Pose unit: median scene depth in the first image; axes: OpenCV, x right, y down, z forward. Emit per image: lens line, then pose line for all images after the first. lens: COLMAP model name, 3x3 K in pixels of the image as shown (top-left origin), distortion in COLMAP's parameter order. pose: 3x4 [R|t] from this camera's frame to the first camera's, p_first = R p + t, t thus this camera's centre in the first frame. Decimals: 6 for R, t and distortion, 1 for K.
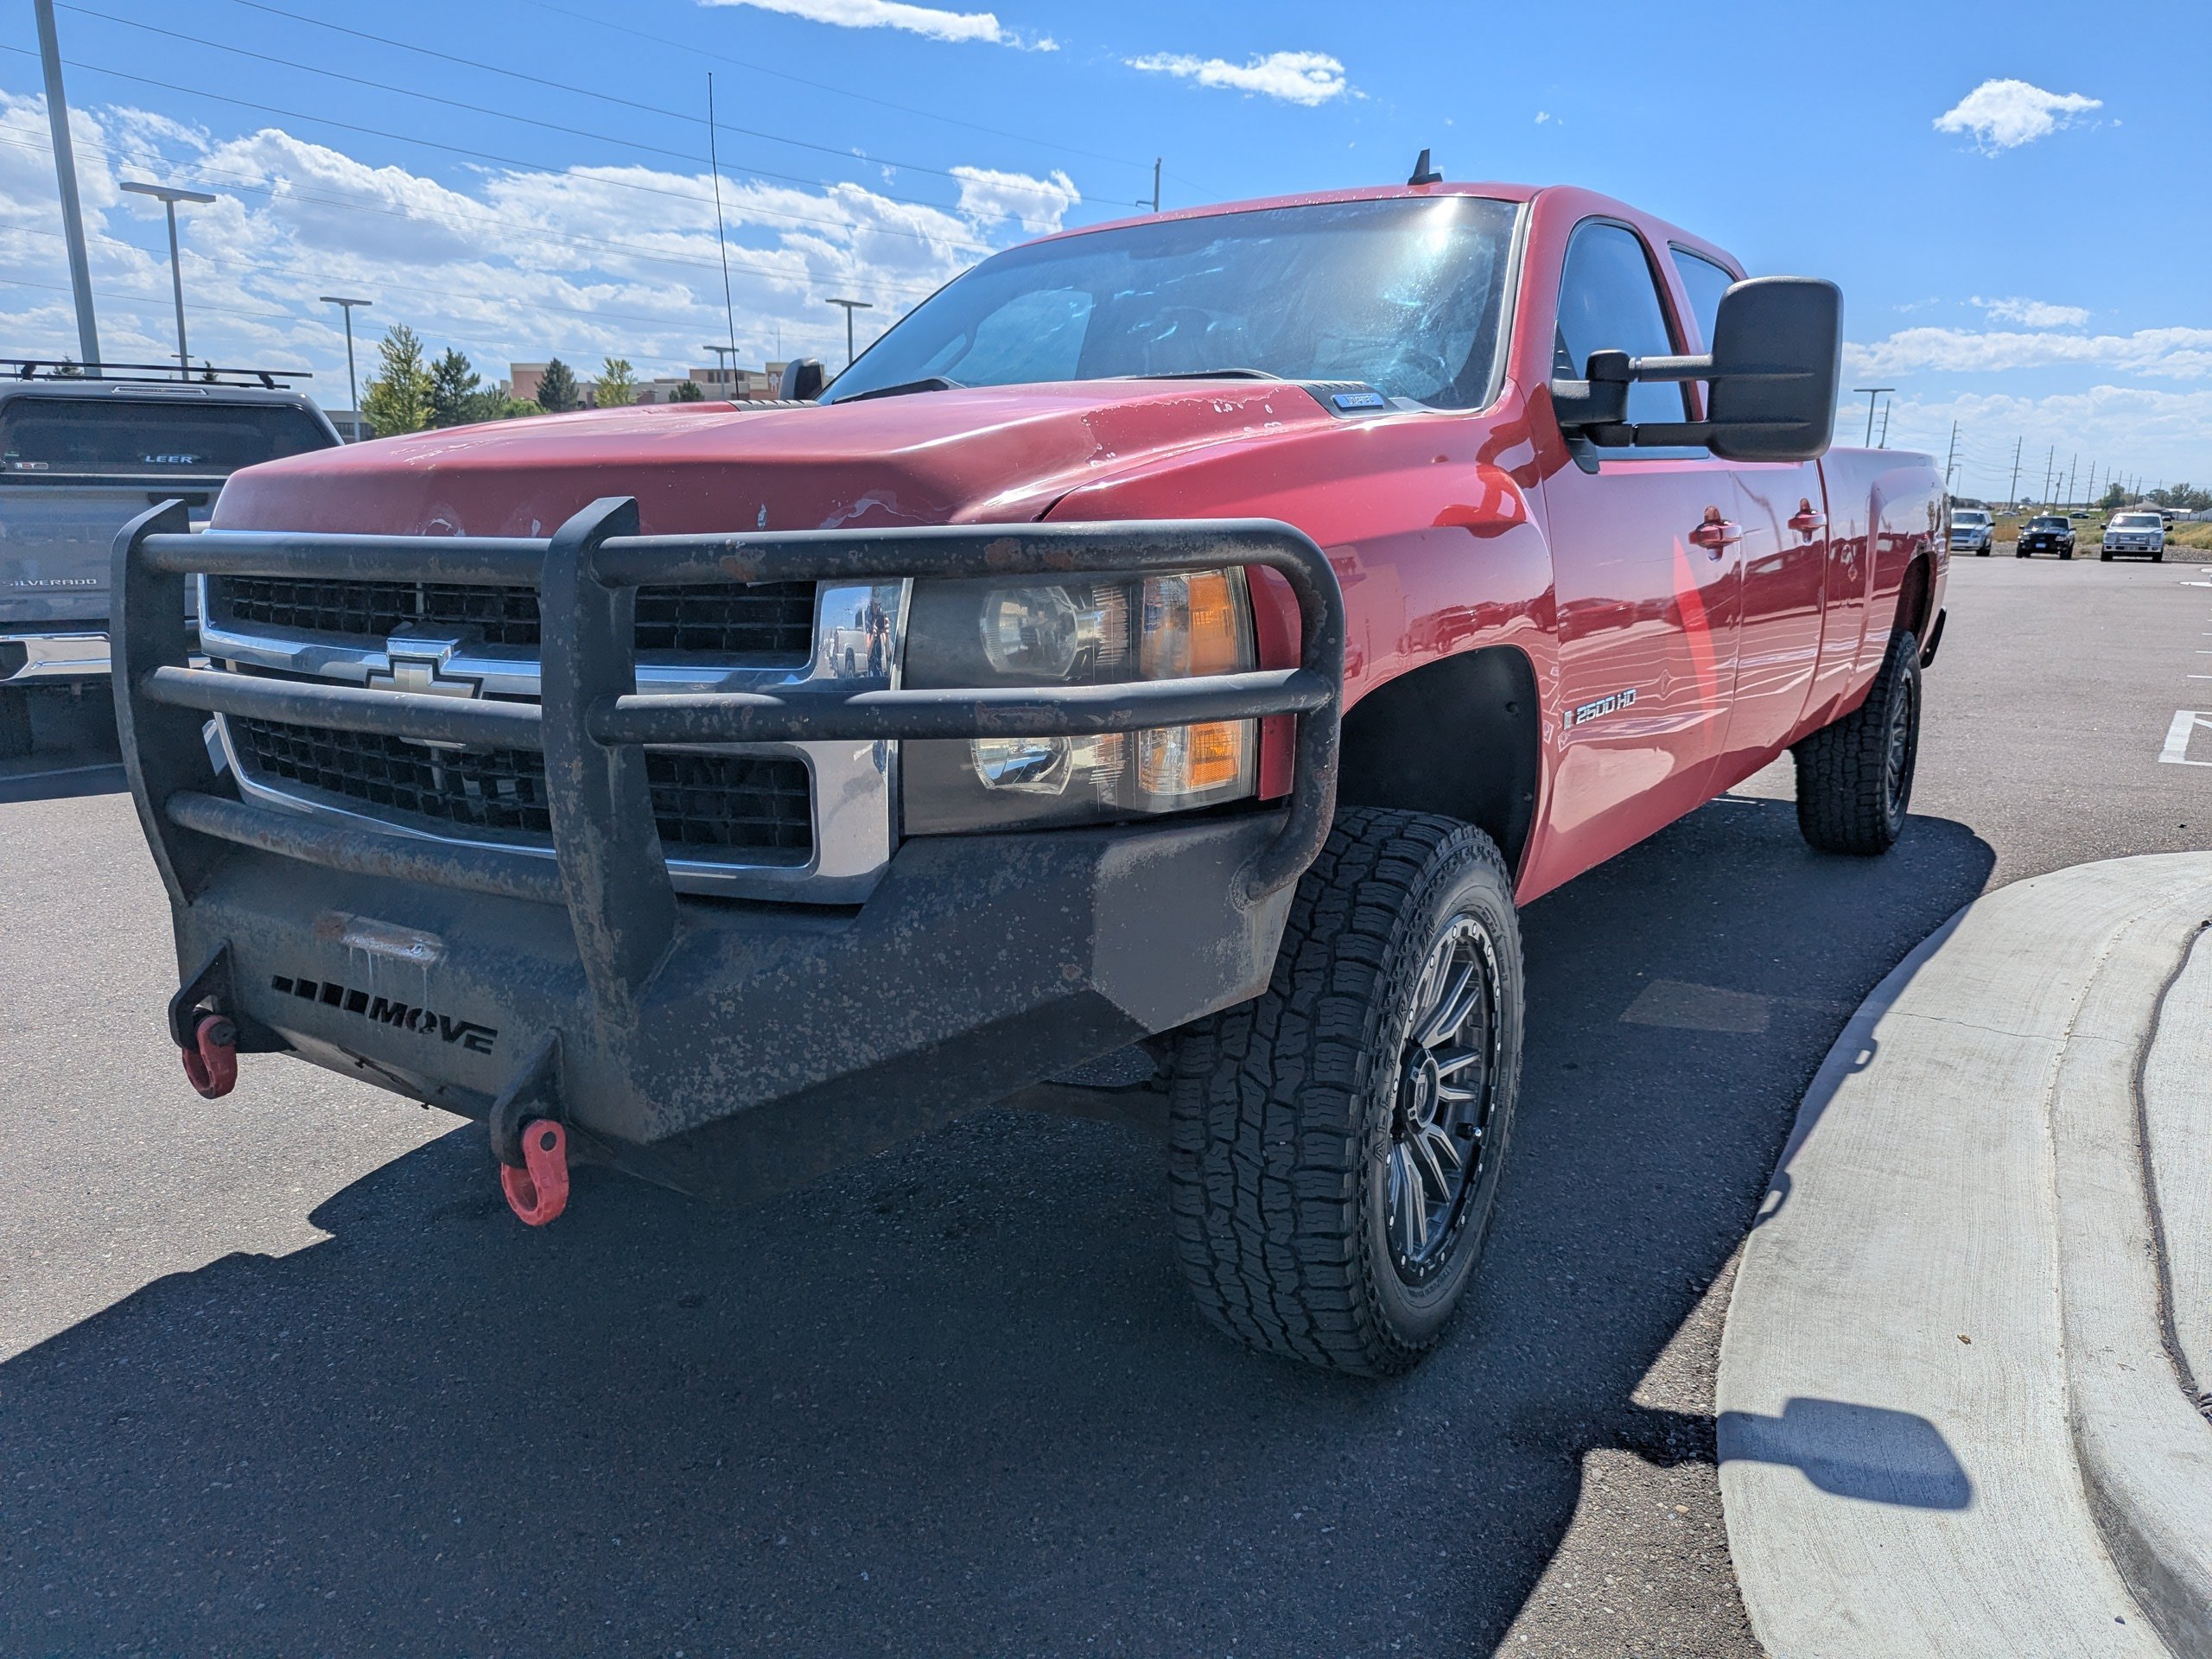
lens RADIAL K [[1575.5, 0, 1119.6], [0, 1575.5, 810.3], [0, 0, 1]] dist [0.041728, -0.030925]
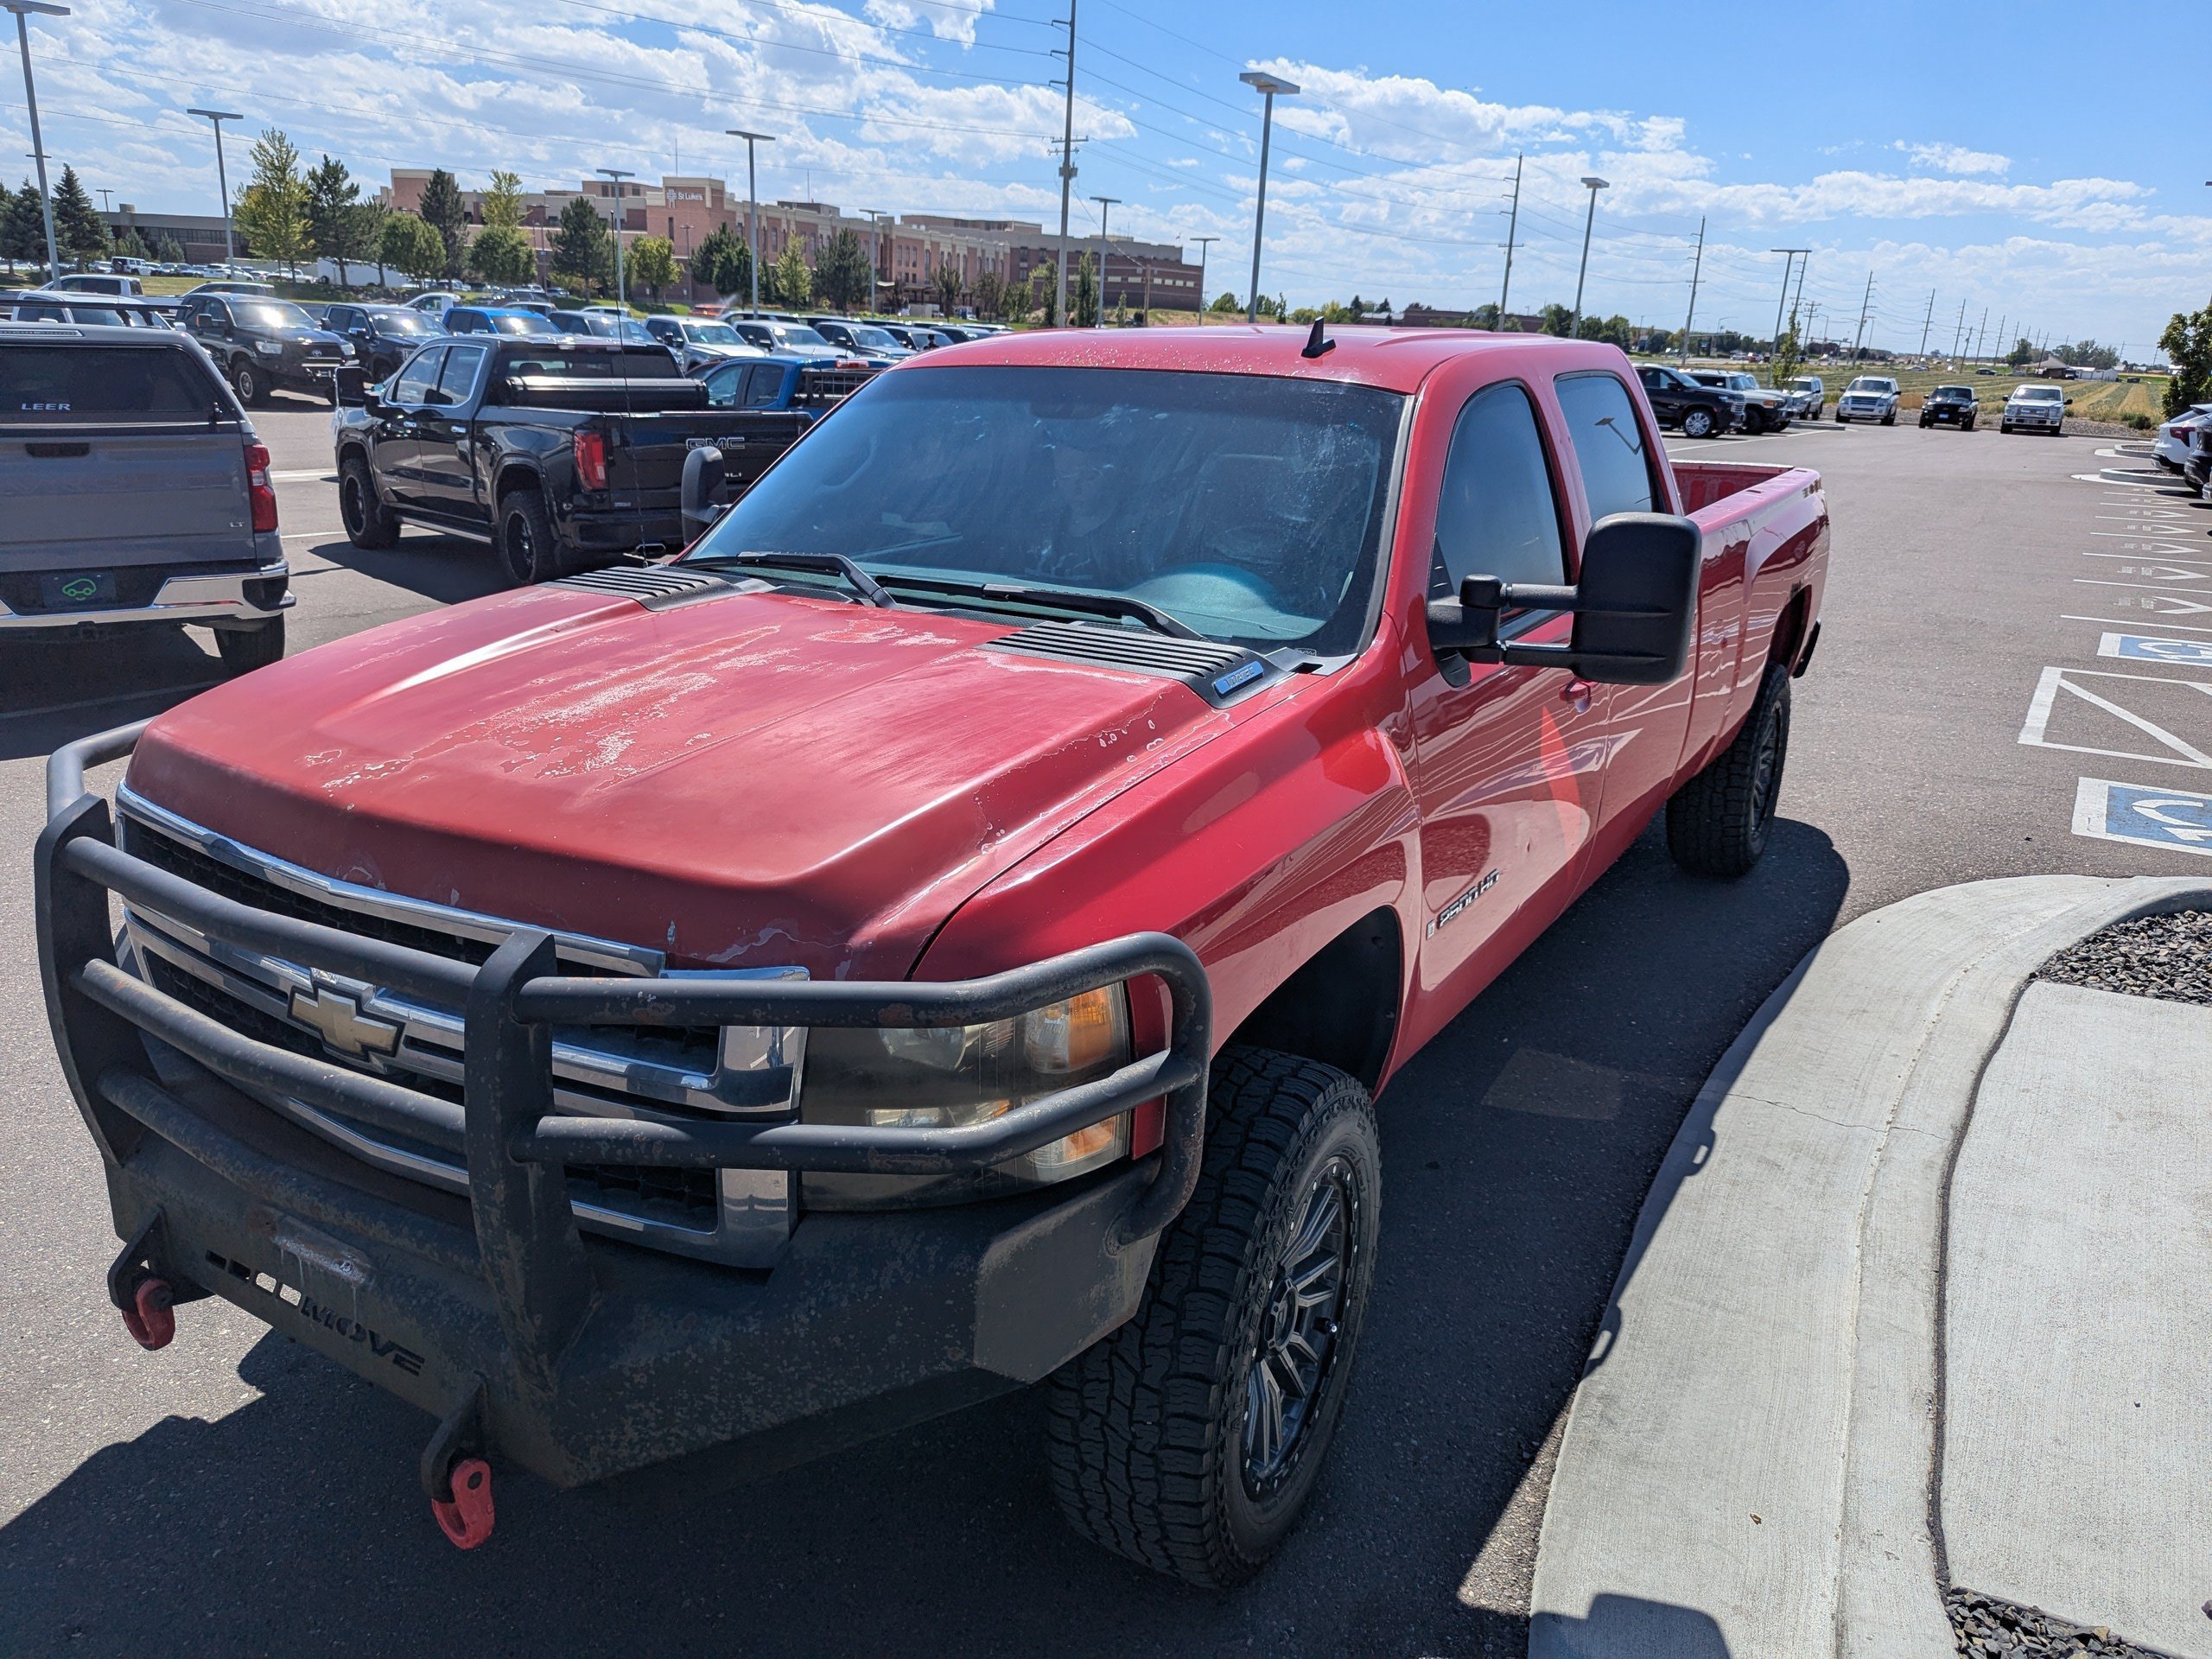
lens RADIAL K [[1575.5, 0, 1092.7], [0, 1575.5, 793.5], [0, 0, 1]] dist [0.041728, -0.030925]
pose [[0.998998, 0.013154, 0.042770, 0.008613], [-0.016978, 0.995769, 0.090308, -0.261100], [-0.041401, -0.090943, 0.994995, -0.048329]]
